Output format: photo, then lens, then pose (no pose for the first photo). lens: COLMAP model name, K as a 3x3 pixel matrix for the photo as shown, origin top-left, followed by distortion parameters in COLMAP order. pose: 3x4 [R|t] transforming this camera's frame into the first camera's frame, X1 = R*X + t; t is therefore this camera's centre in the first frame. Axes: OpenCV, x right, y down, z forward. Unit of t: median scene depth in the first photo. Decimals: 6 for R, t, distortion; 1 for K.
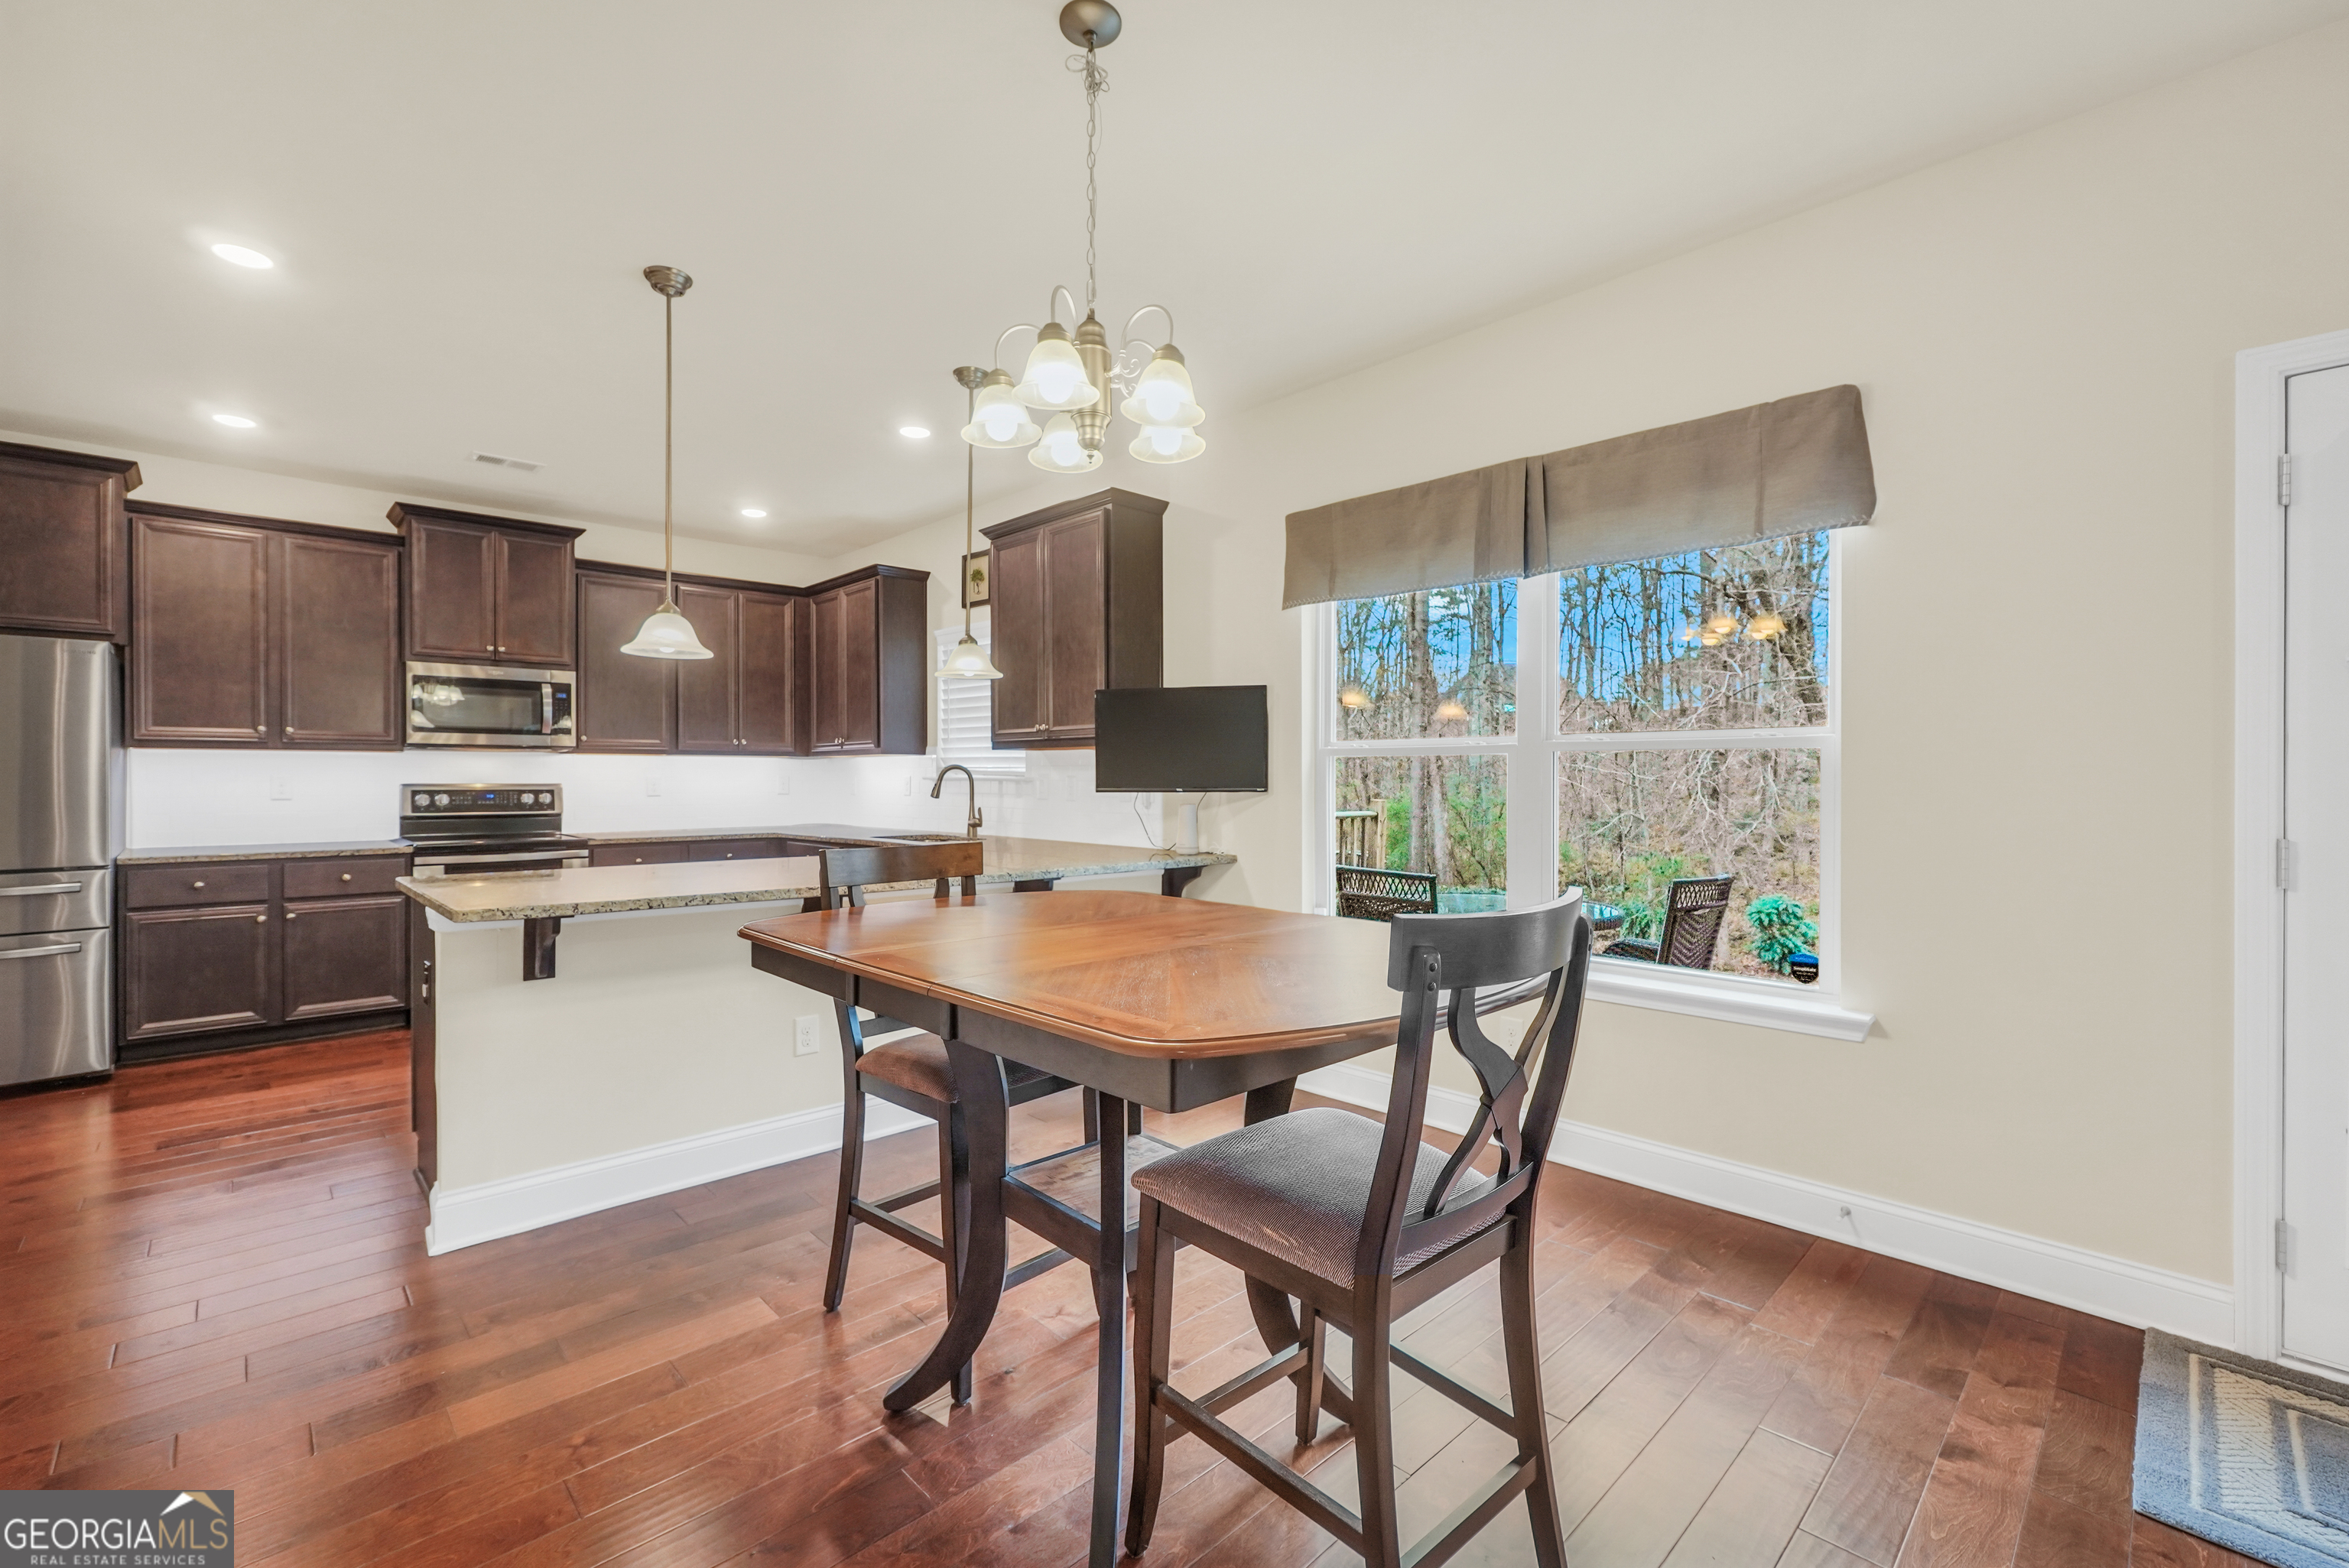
lens RADIAL K [[981.1, 0, 1165.4], [0, 981.1, 779.3], [0, 0, 1]] dist [-0.021903, 0.007884]
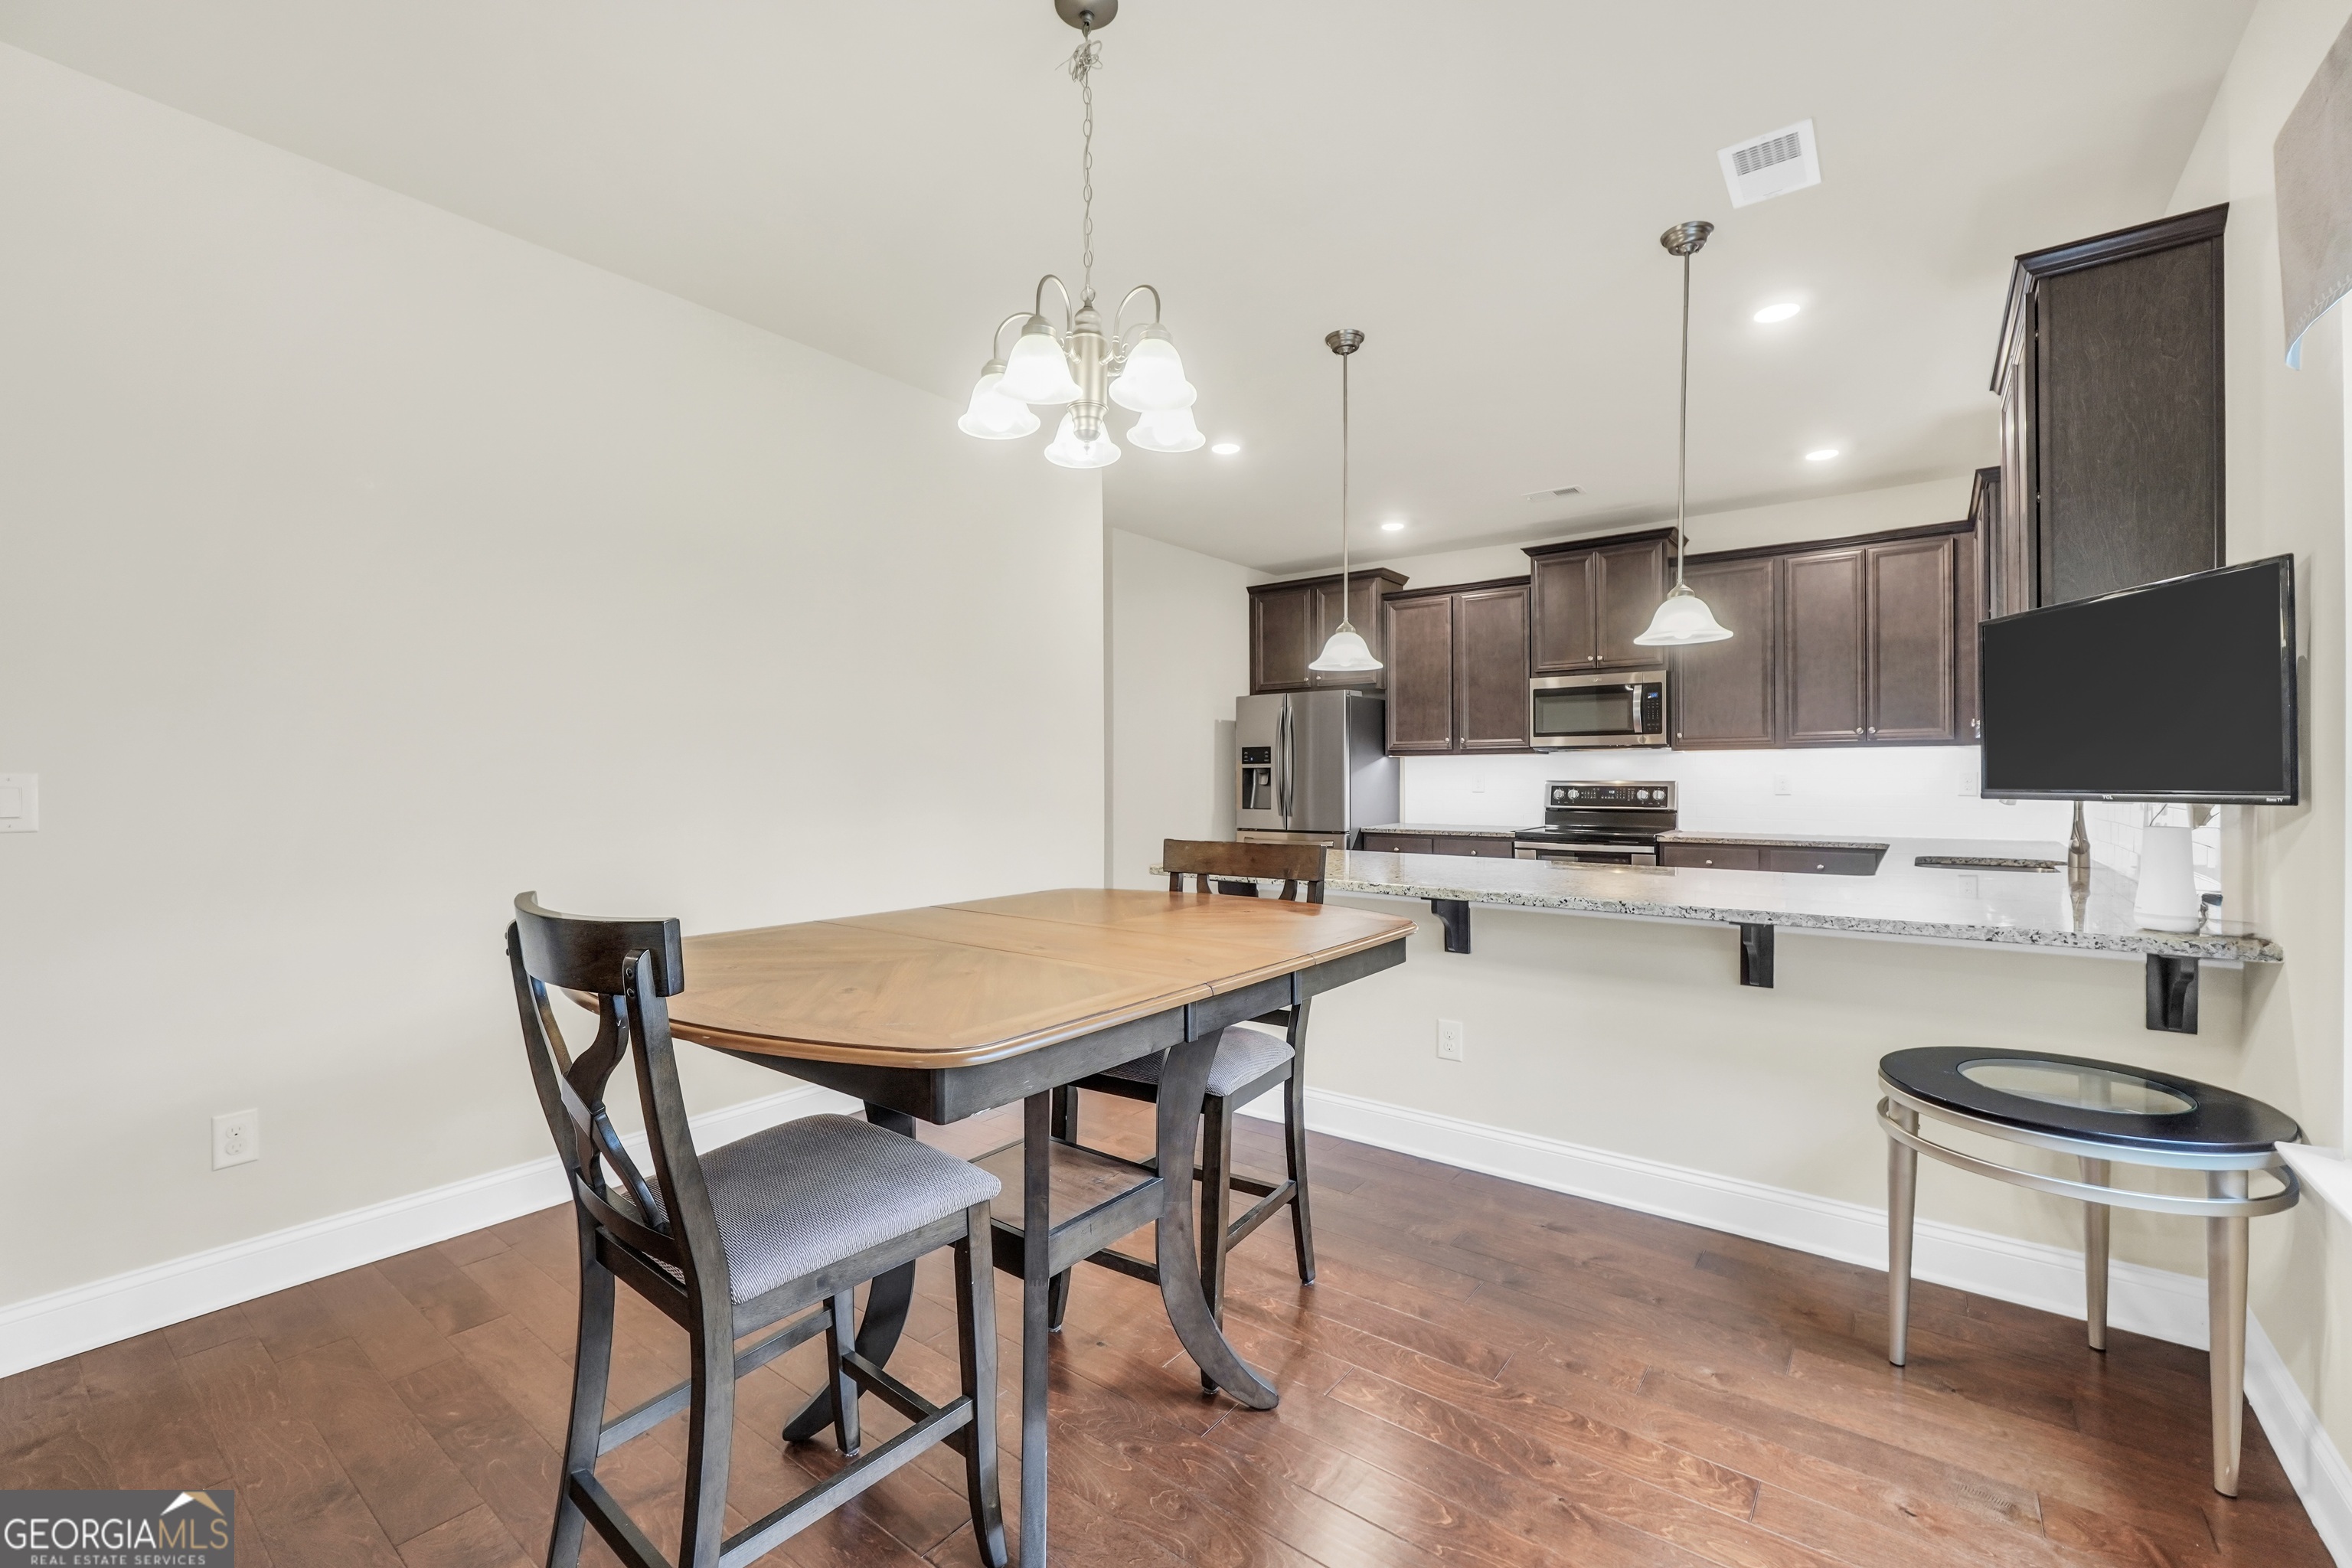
lens RADIAL K [[990.9, 0, 1162.7], [0, 990.9, 780.6], [0, 0, 1]] dist [-0.019562, 0.008298]
pose [[0.148766, 0.003044, -0.988868, 0.379576], [0.001481, 0.999993, 0.003301, 0.000022], [0.988871, -0.001956, 0.148761, 0.381489]]
